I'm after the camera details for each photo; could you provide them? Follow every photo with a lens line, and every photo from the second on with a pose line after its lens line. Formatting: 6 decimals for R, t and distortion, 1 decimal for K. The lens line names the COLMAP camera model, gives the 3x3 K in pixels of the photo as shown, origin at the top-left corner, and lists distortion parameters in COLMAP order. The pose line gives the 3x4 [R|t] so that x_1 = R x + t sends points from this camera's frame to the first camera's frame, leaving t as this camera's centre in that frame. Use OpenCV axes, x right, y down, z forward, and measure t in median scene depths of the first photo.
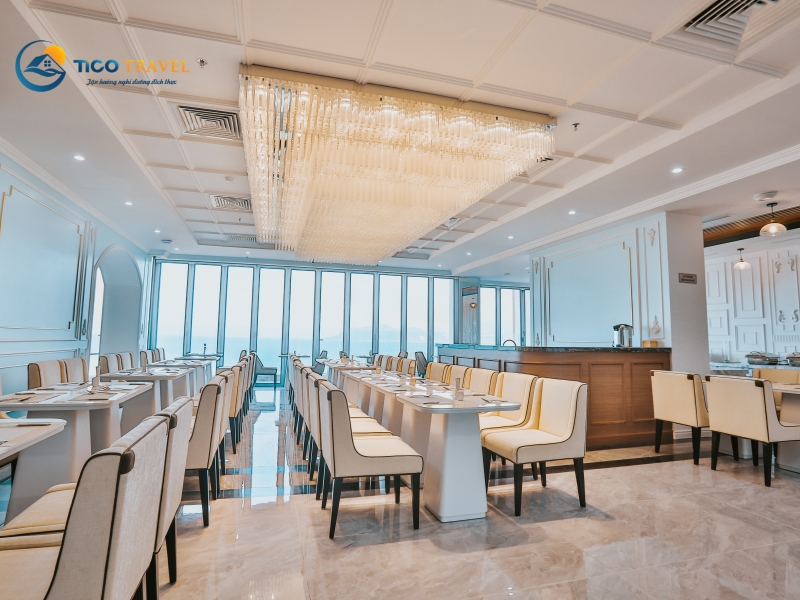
lens RADIAL K [[433.8, 0, 396.3], [0, 433.8, 301.5], [0, 0, 1]] dist [-0.042233, 0.016054]
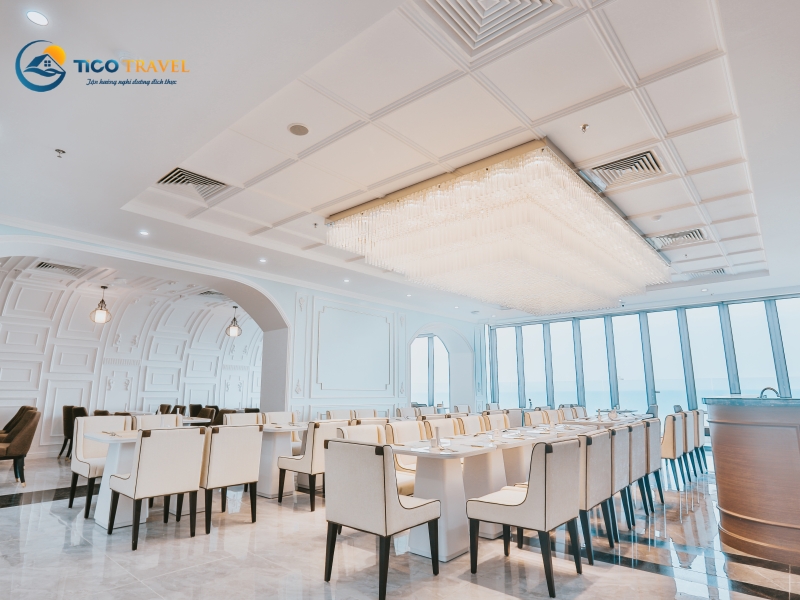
lens RADIAL K [[459.8, 0, 392.1], [0, 459.8, 298.5], [0, 0, 1]] dist [-0.012596, 0.002103]
pose [[0.544460, -0.180806, -0.819068, 1.055249], [0.072529, 0.982982, -0.168777, 0.048486], [0.835645, 0.032486, 0.548308, 0.245458]]
